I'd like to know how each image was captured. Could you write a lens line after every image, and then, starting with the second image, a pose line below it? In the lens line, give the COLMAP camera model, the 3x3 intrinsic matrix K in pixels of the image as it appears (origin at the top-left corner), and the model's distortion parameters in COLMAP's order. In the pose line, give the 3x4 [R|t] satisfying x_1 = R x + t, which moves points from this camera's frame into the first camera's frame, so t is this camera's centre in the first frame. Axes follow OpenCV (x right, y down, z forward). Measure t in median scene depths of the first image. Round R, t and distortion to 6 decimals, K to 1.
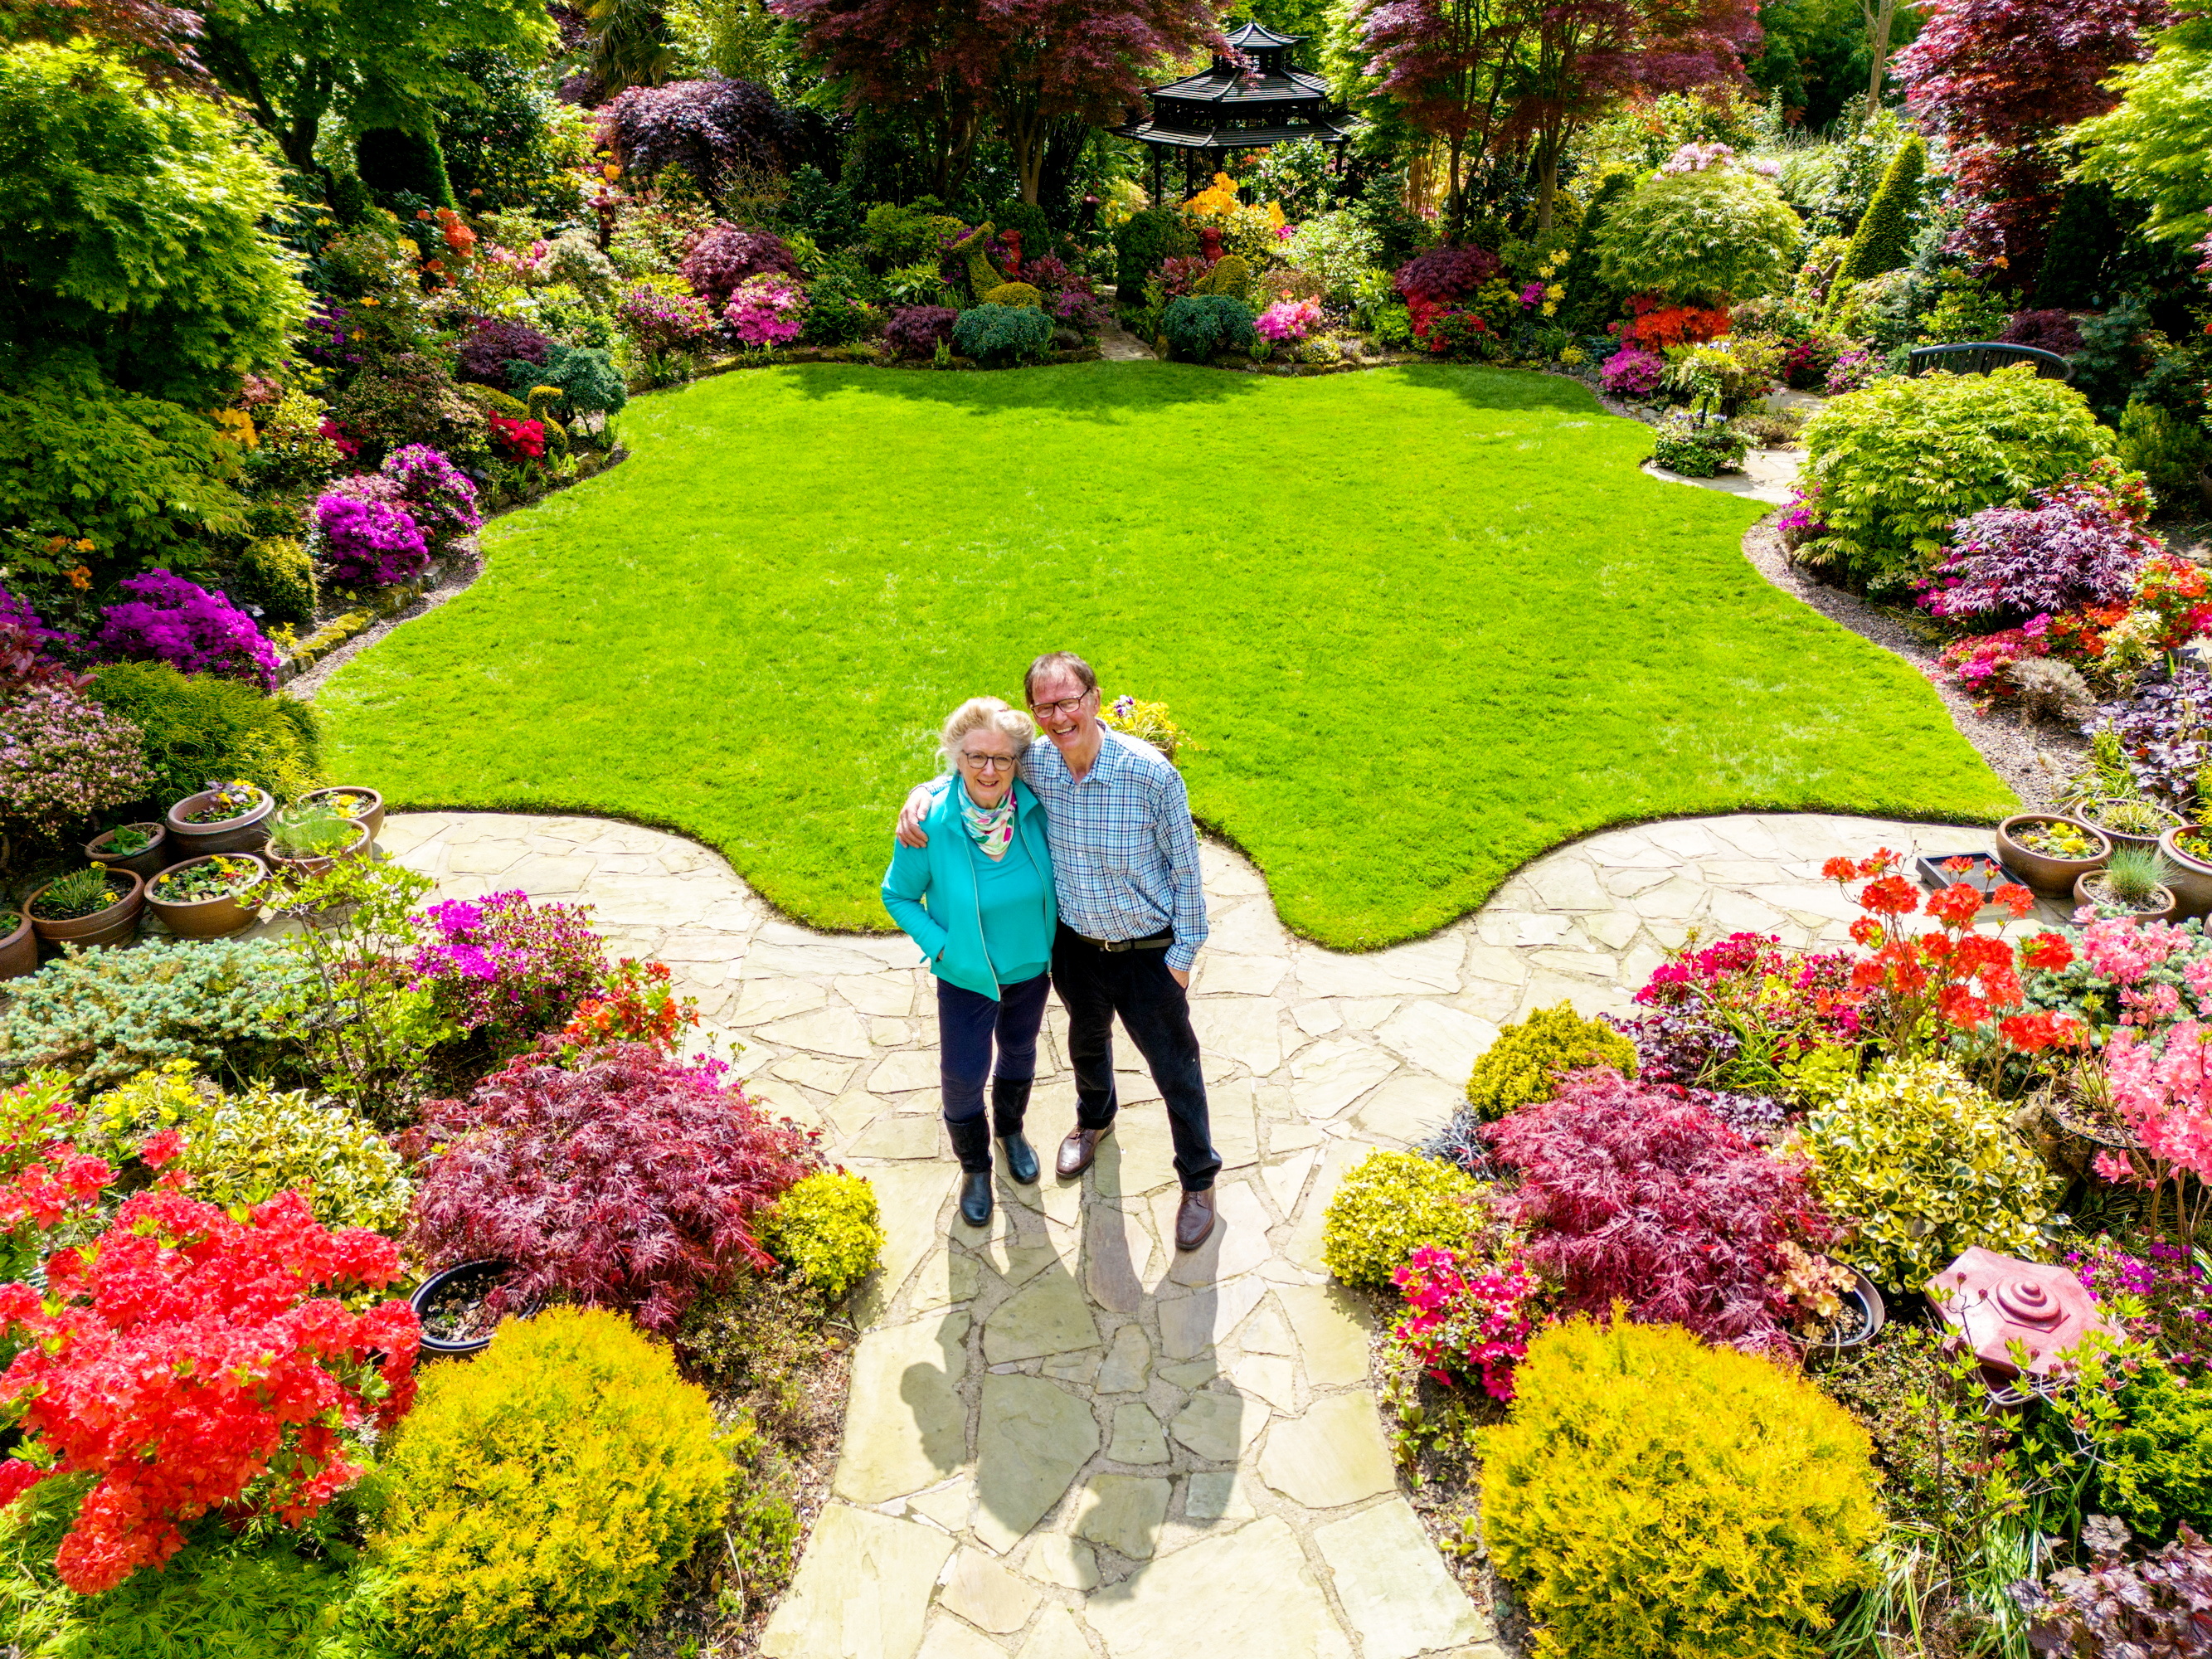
lens RADIAL K [[1727.3, 0, 1129.8], [0, 1727.3, 828.1], [0, 0, 1]] dist [0.012116, -0.010839]
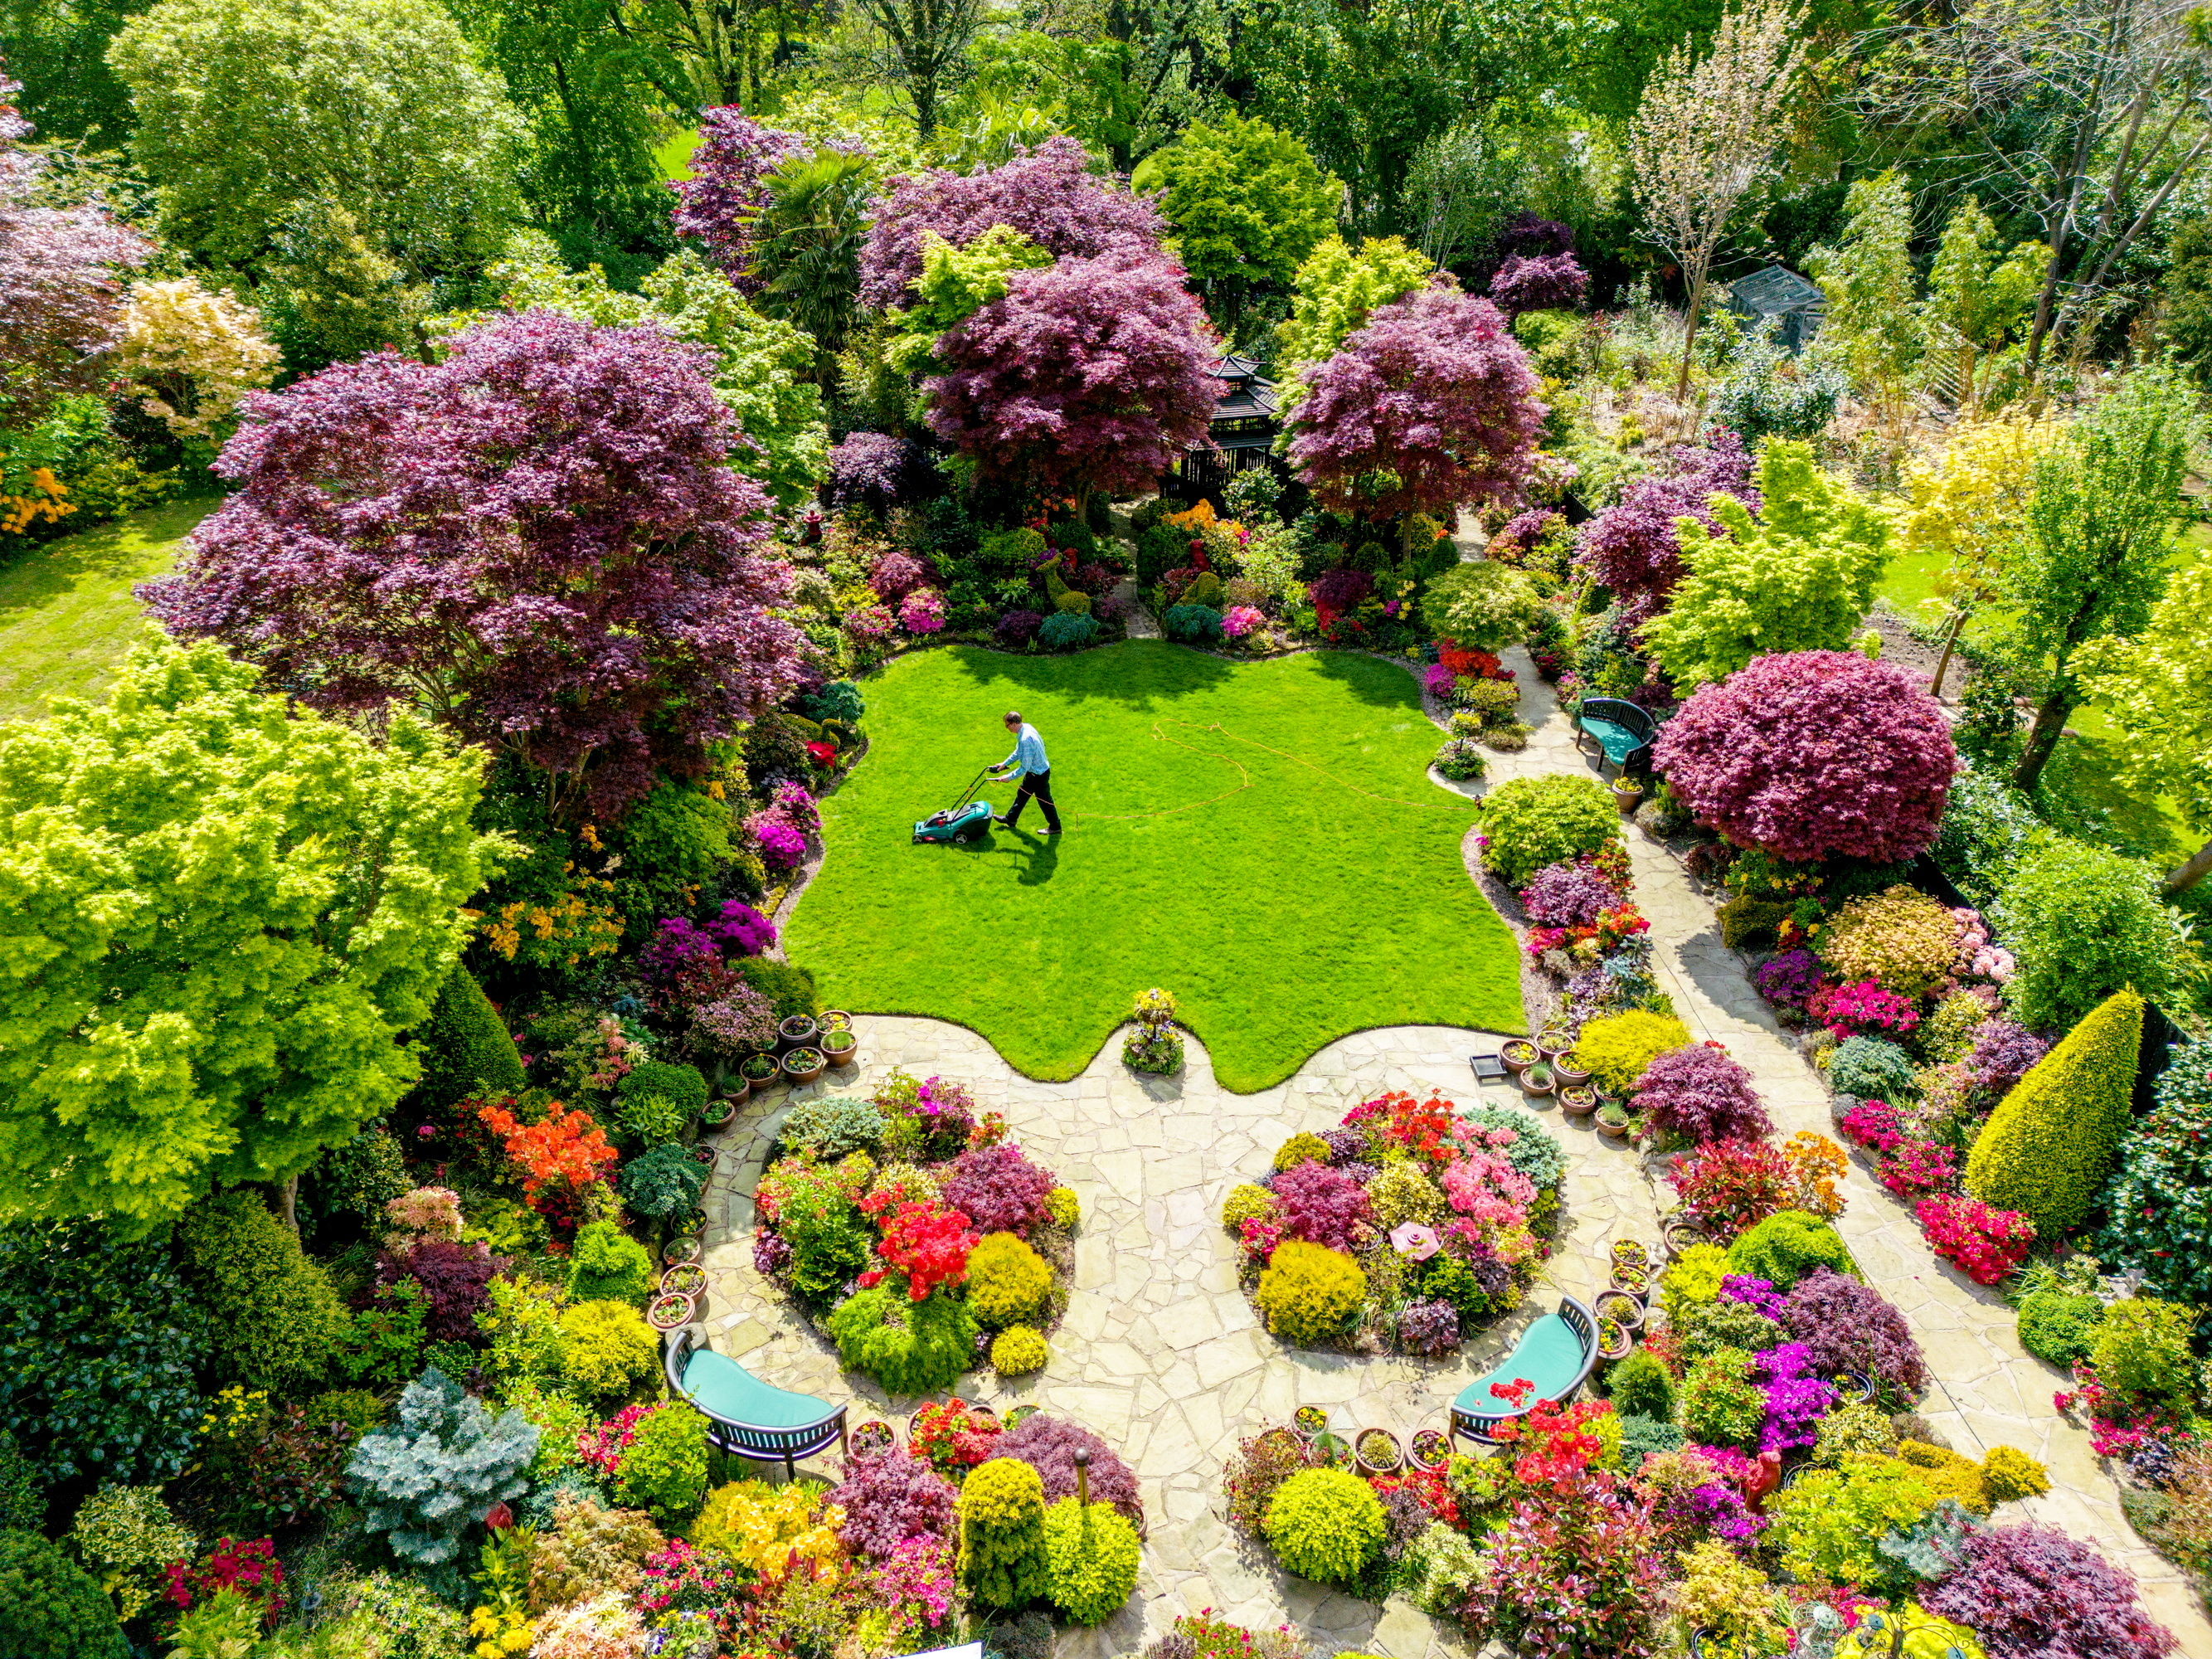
lens RADIAL K [[1727.3, 0, 1086.8], [0, 1727.3, 829.5], [0, 0, 1]] dist [0.012116, -0.010839]
pose [[0.999820, 0.012972, -0.013811, -0.064509], [-0.011987, 0.997534, 0.069158, -0.440148], [0.014674, -0.068980, 0.997510, -1.369561]]
